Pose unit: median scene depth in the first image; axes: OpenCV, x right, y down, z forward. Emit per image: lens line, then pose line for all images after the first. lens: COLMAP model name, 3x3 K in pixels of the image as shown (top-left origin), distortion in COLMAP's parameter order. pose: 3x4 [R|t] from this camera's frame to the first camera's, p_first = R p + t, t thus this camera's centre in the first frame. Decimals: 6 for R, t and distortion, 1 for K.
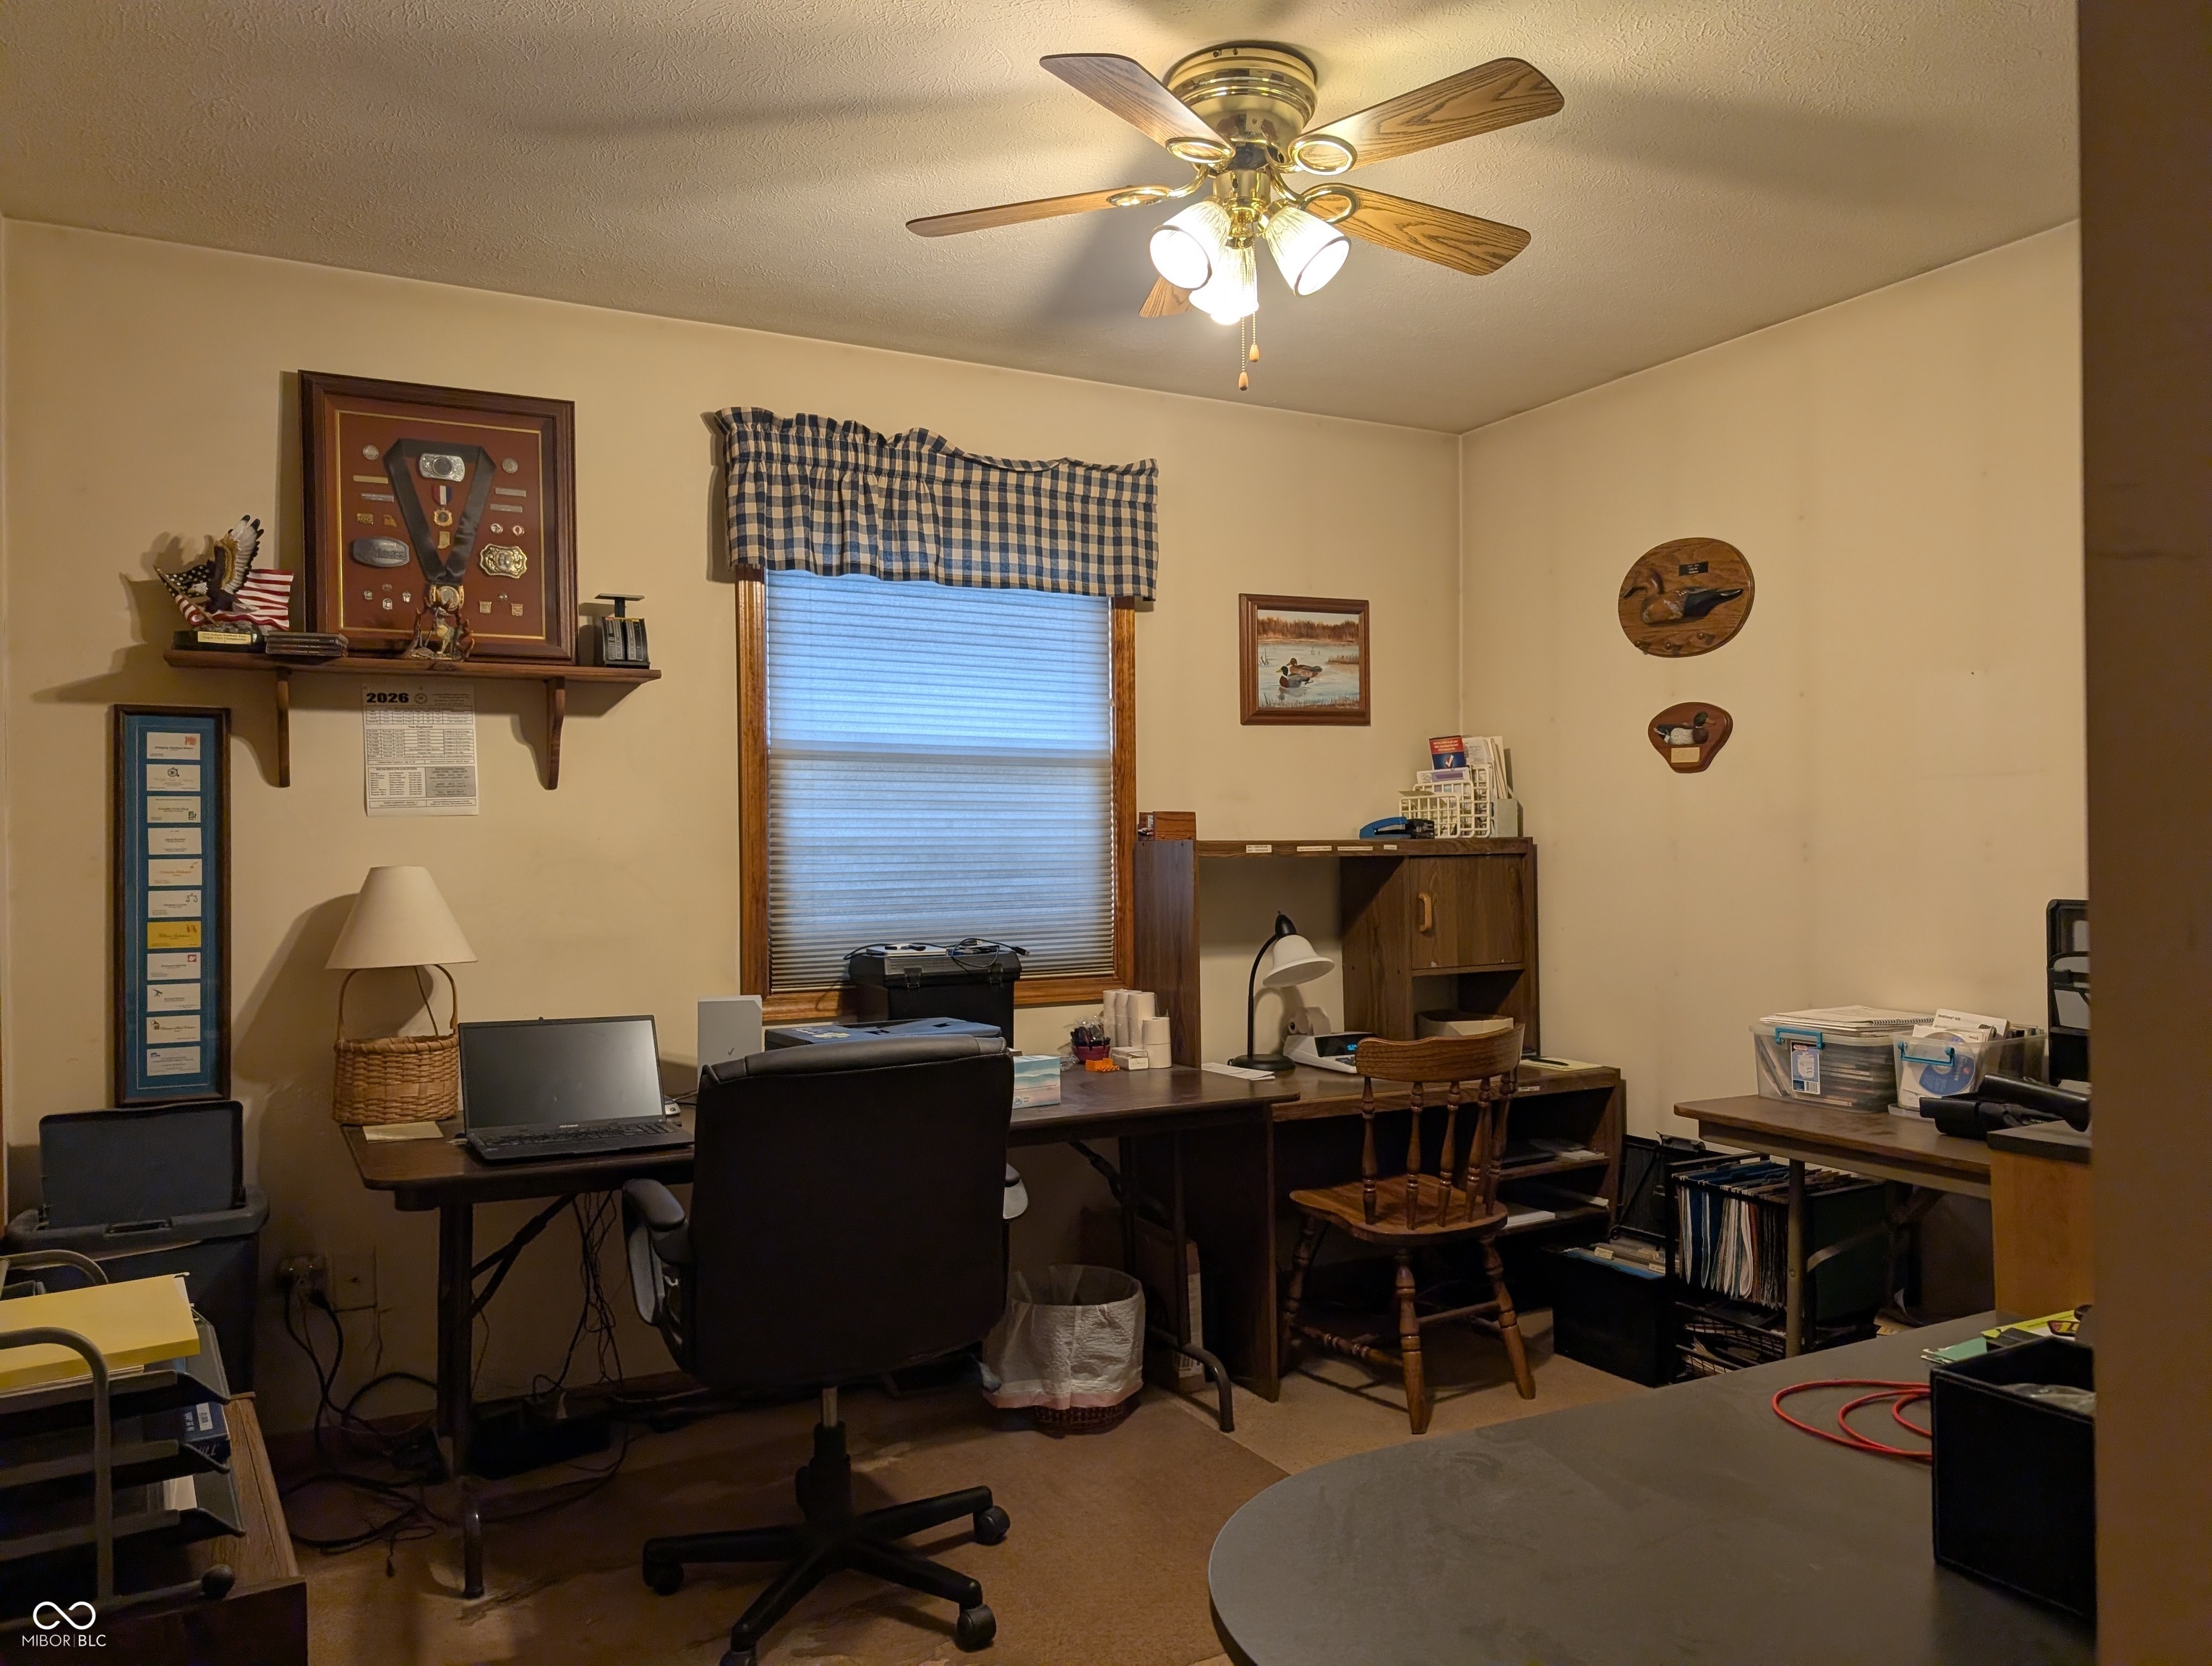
lens RADIAL K [[1557.7, 0, 1107.7], [0, 1557.7, 890.0], [0, 0, 1]] dist [0.000012, 0.000023]
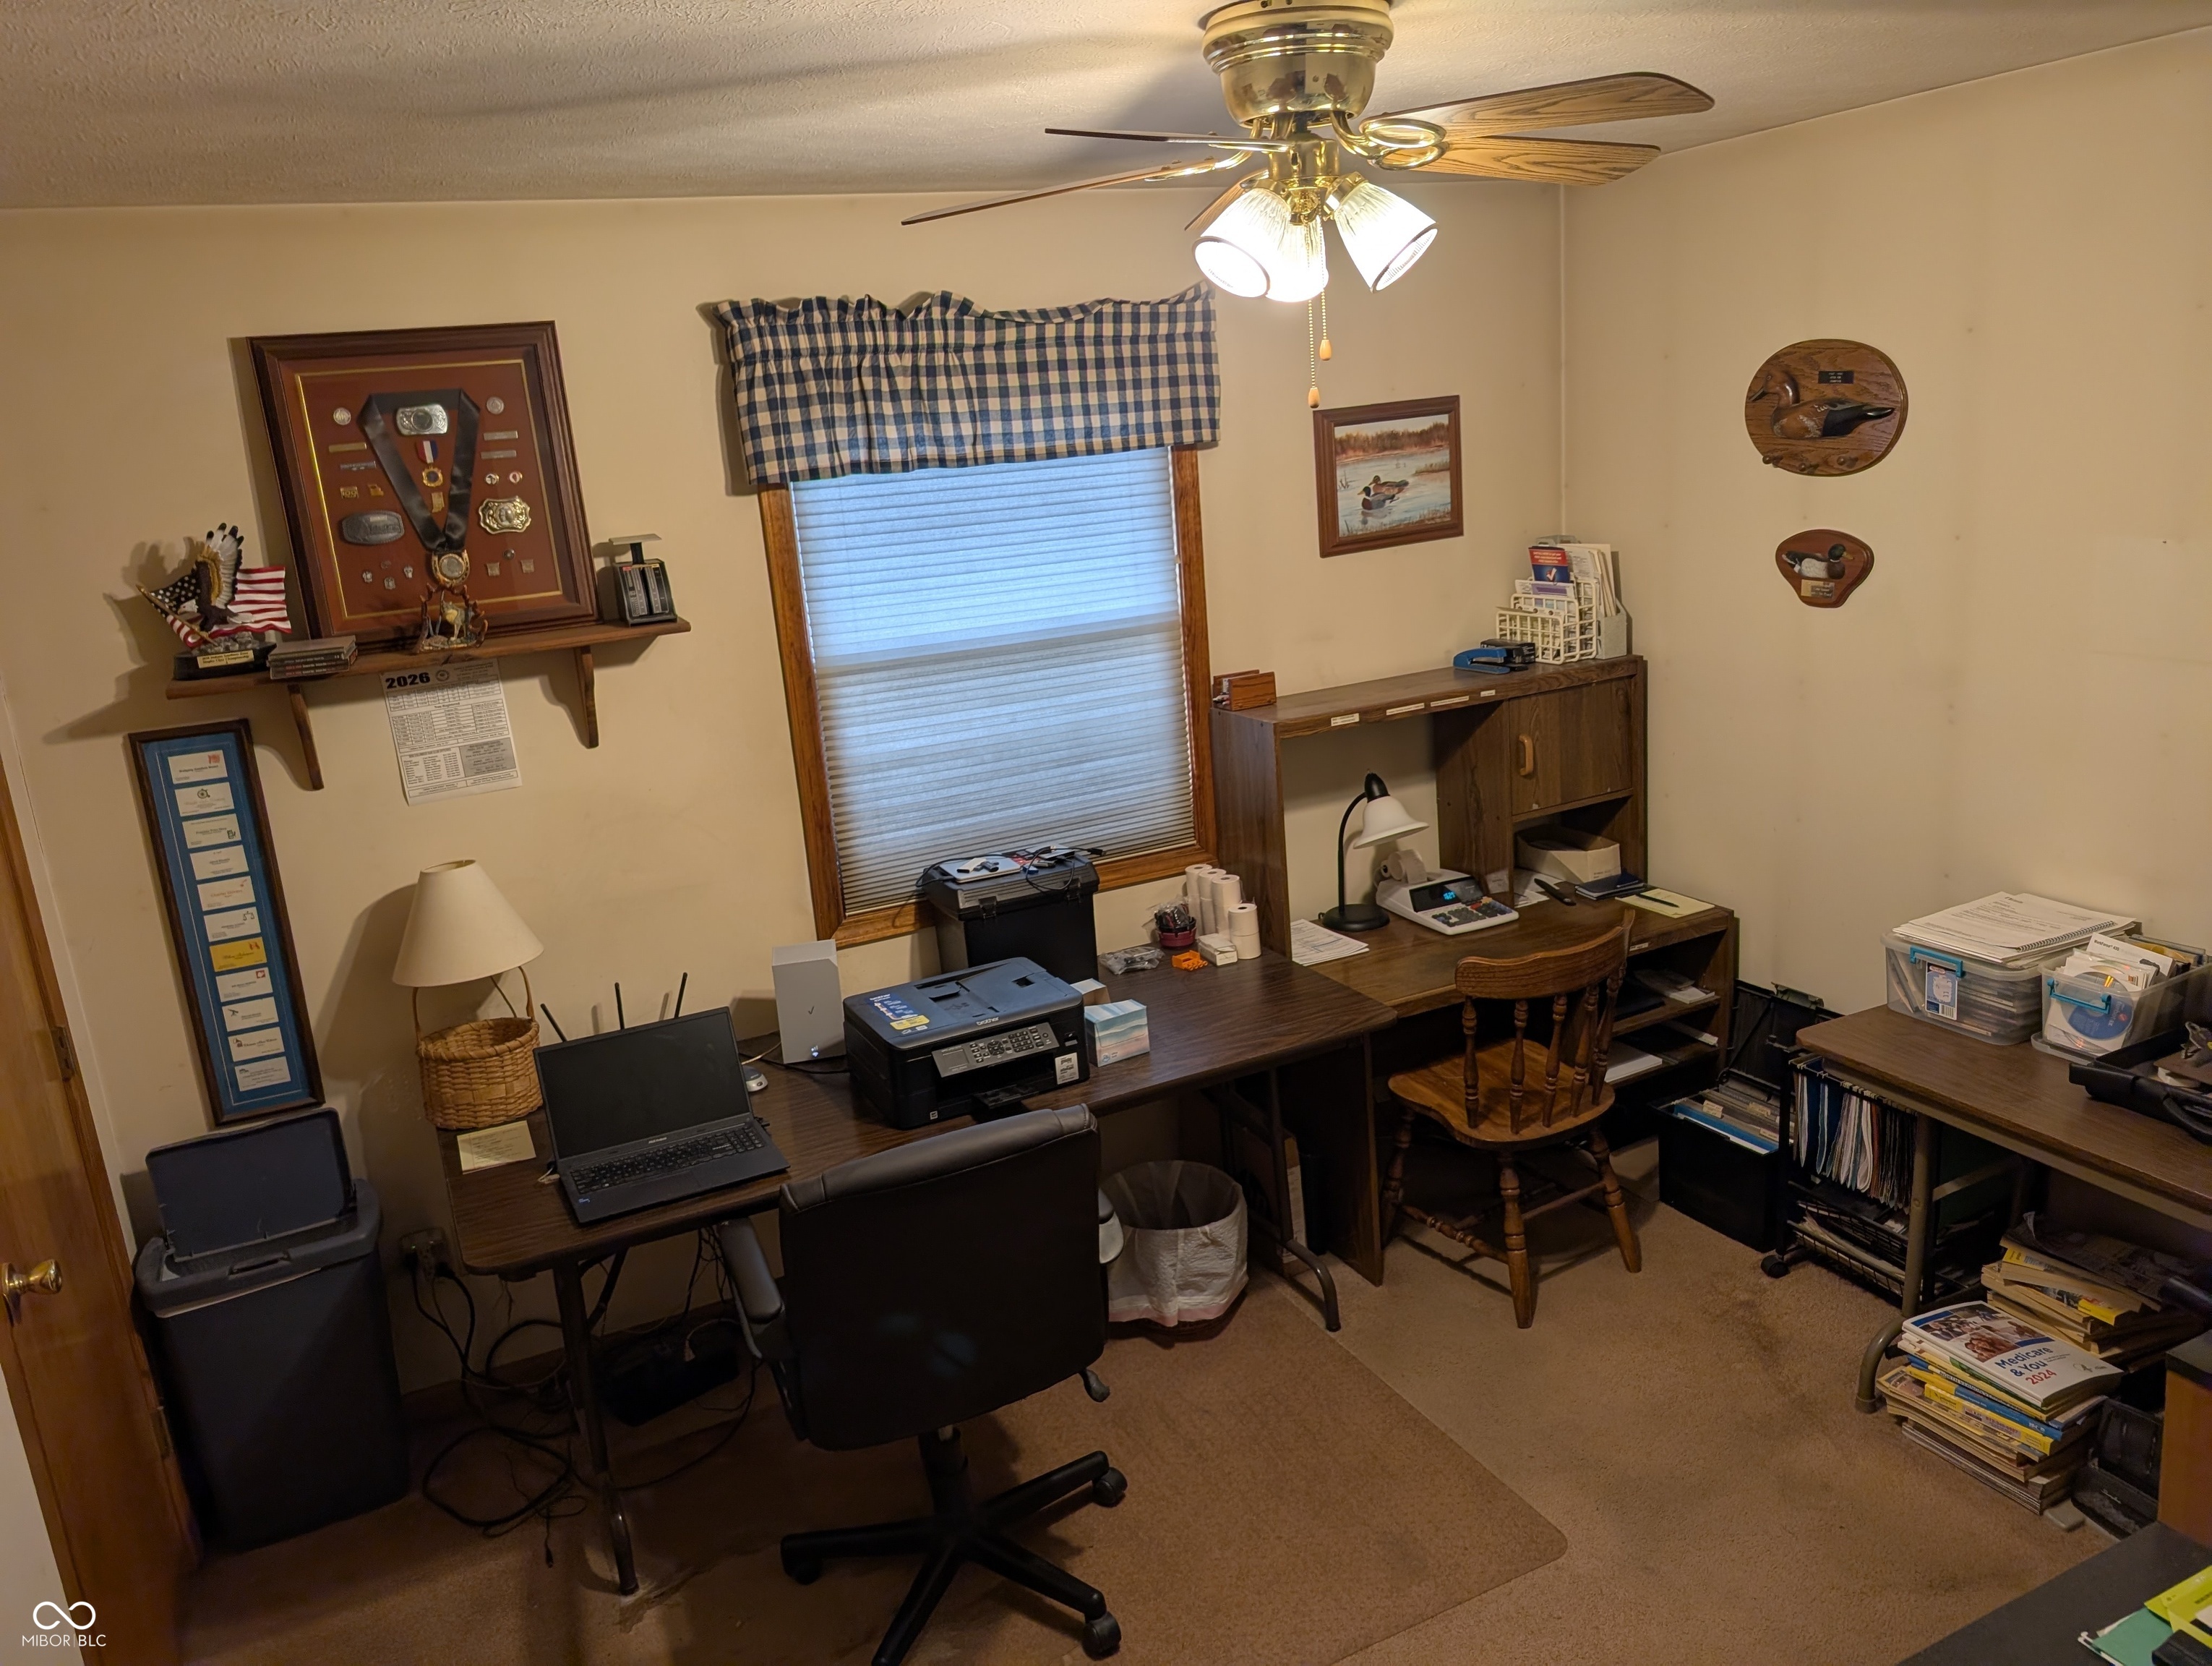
lens RADIAL K [[1557.7, 0, 1104.2], [0, 1557.7, 830.9], [0, 0, 1]] dist [0.000012, 0.000023]
pose [[0.996474, -0.055812, -0.062651, 0.009207], [0.069086, 0.969501, 0.235150, -0.212733], [0.047616, -0.238649, 0.969938, 0.082145]]
